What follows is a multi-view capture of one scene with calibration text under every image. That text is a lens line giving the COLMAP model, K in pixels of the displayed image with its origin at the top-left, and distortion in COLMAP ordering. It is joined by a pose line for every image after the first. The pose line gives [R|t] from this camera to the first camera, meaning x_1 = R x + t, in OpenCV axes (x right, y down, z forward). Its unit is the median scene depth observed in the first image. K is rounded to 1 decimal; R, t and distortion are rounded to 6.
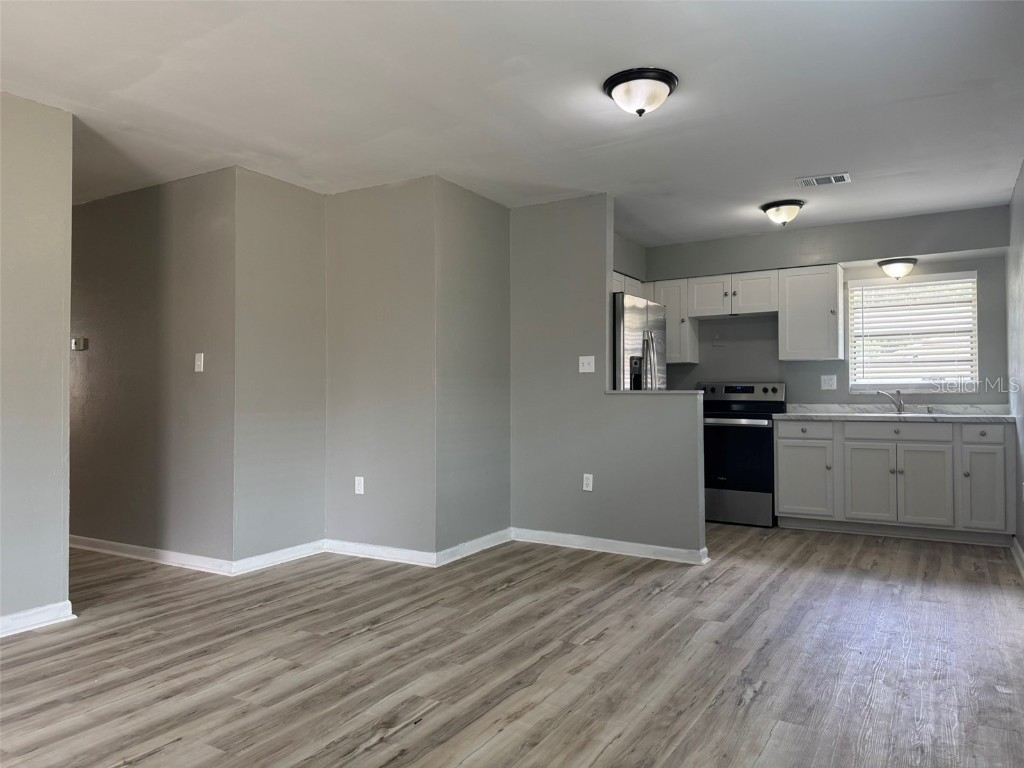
lens RADIAL K [[712.8, 0, 512.0], [0, 712.8, 384.0], [0, 0, 1]] dist [0.097426, -0.148154]
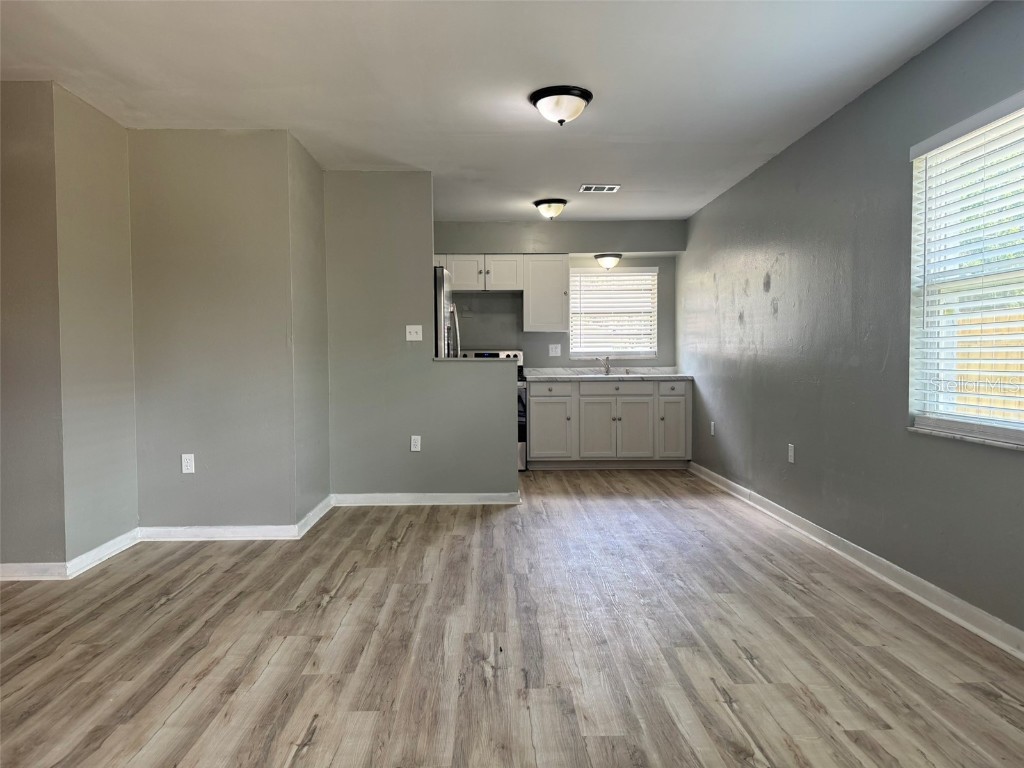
lens RADIAL K [[712.8, 0, 512.0], [0, 712.8, 384.0], [0, 0, 1]] dist [0.097426, -0.148154]
pose [[0.842963, -0.022024, 0.537520, -0.338295], [-0.004765, 0.998817, 0.048398, -0.003865], [-0.537950, -0.043359, 0.841861, 0.021445]]
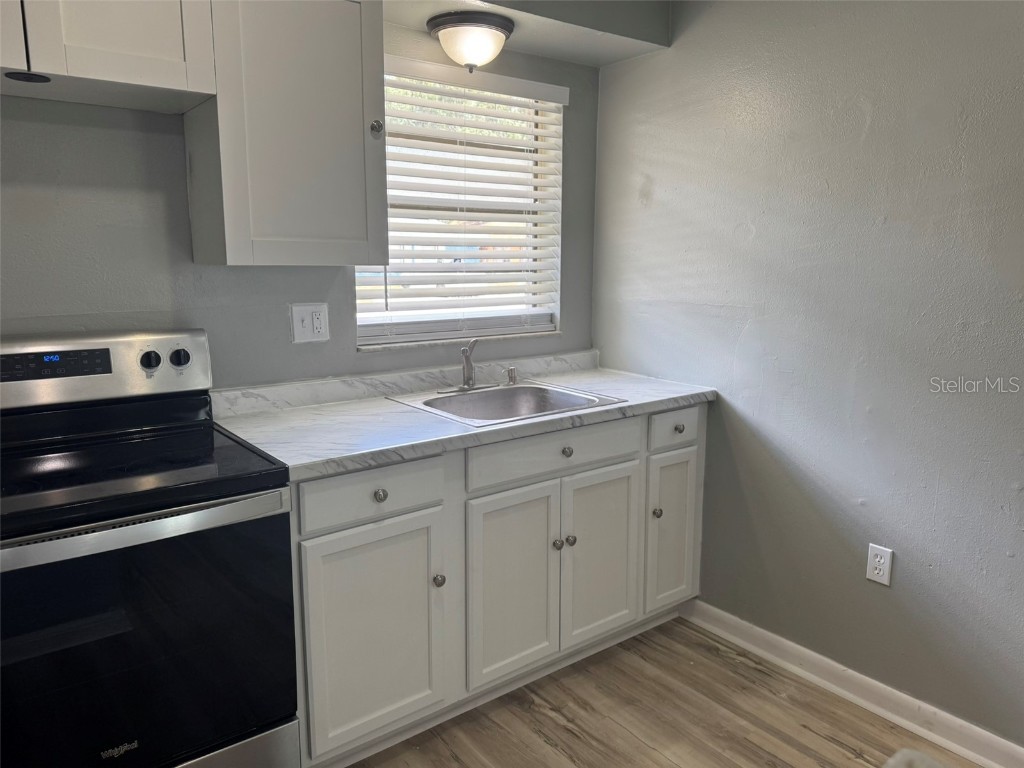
lens RADIAL K [[712.8, 0, 512.0], [0, 712.8, 384.0], [0, 0, 1]] dist [0.097426, -0.148154]
pose [[0.357626, -0.159245, 0.920187, 0.155340], [-0.022731, 0.983577, 0.179050, -0.049429], [-0.933588, -0.084950, 0.348133, 0.945544]]
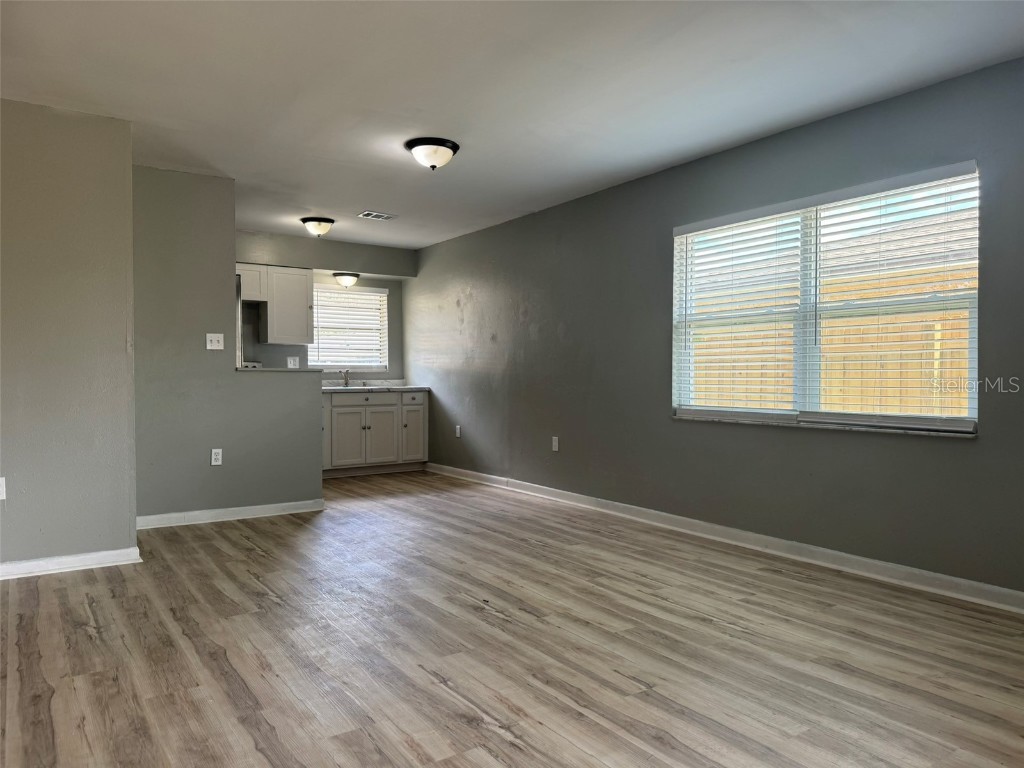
lens RADIAL K [[712.8, 0, 512.0], [0, 712.8, 384.0], [0, 0, 1]] dist [0.097426, -0.148154]
pose [[0.417468, -0.009518, 0.908642, -0.646745], [-0.014797, 0.999741, 0.017271, 0.008906], [-0.908571, -0.020656, 0.417219, 0.177623]]
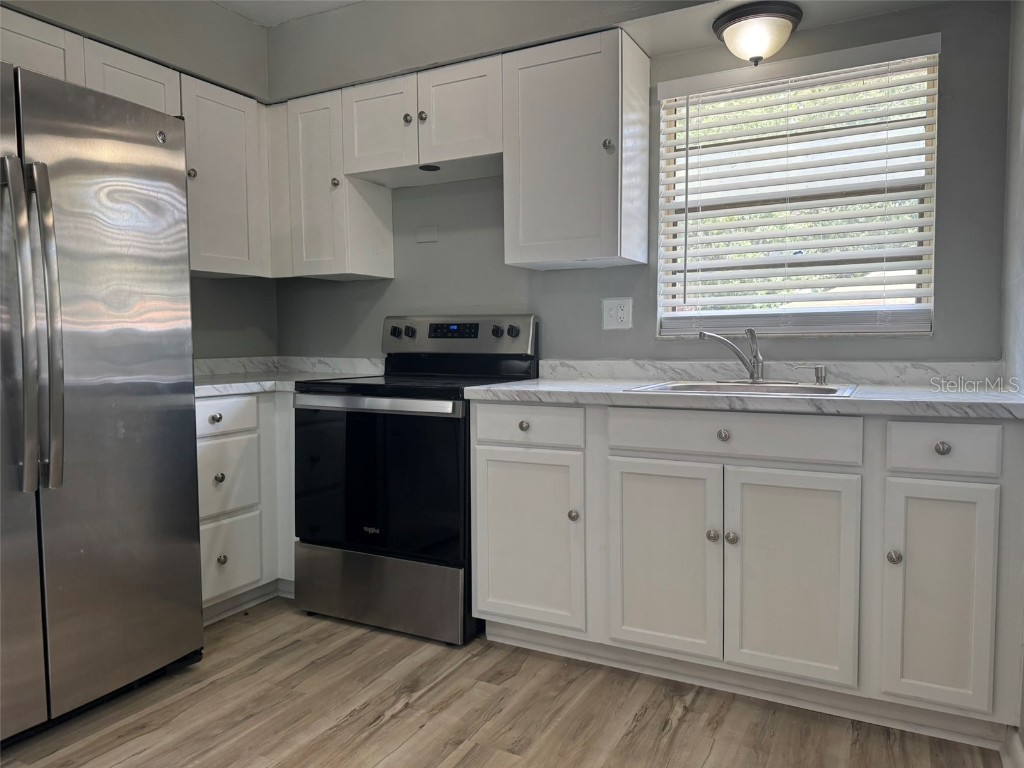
lens RADIAL K [[712.8, 0, 512.0], [0, 712.8, 384.0], [0, 0, 1]] dist [0.097426, -0.148154]
pose [[0.998221, -0.008743, 0.058979, 0.420496], [0.003943, 0.996704, 0.081023, 0.006756], [-0.059494, -0.080646, 0.994966, 0.664165]]
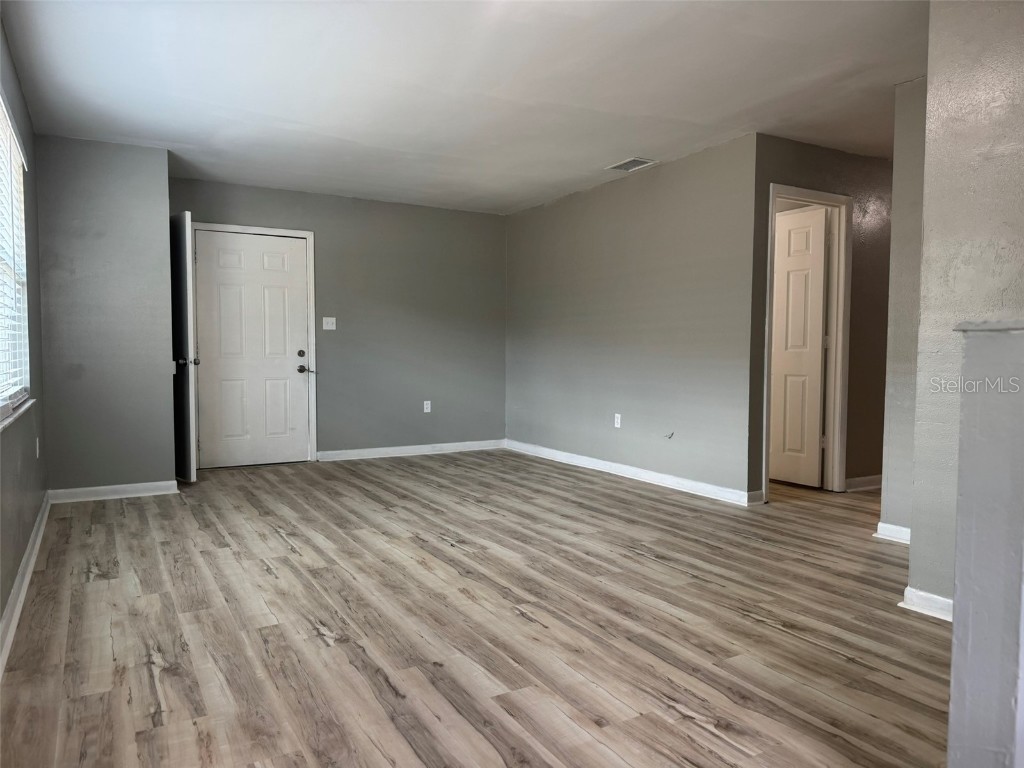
lens RADIAL K [[712.8, 0, 512.0], [0, 712.8, 384.0], [0, 0, 1]] dist [0.097426, -0.148154]
pose [[-0.488398, 0.044970, -0.871462, 0.554339], [0.012999, 0.998935, 0.044262, 0.017670], [0.872524, 0.010289, -0.488462, 0.888008]]
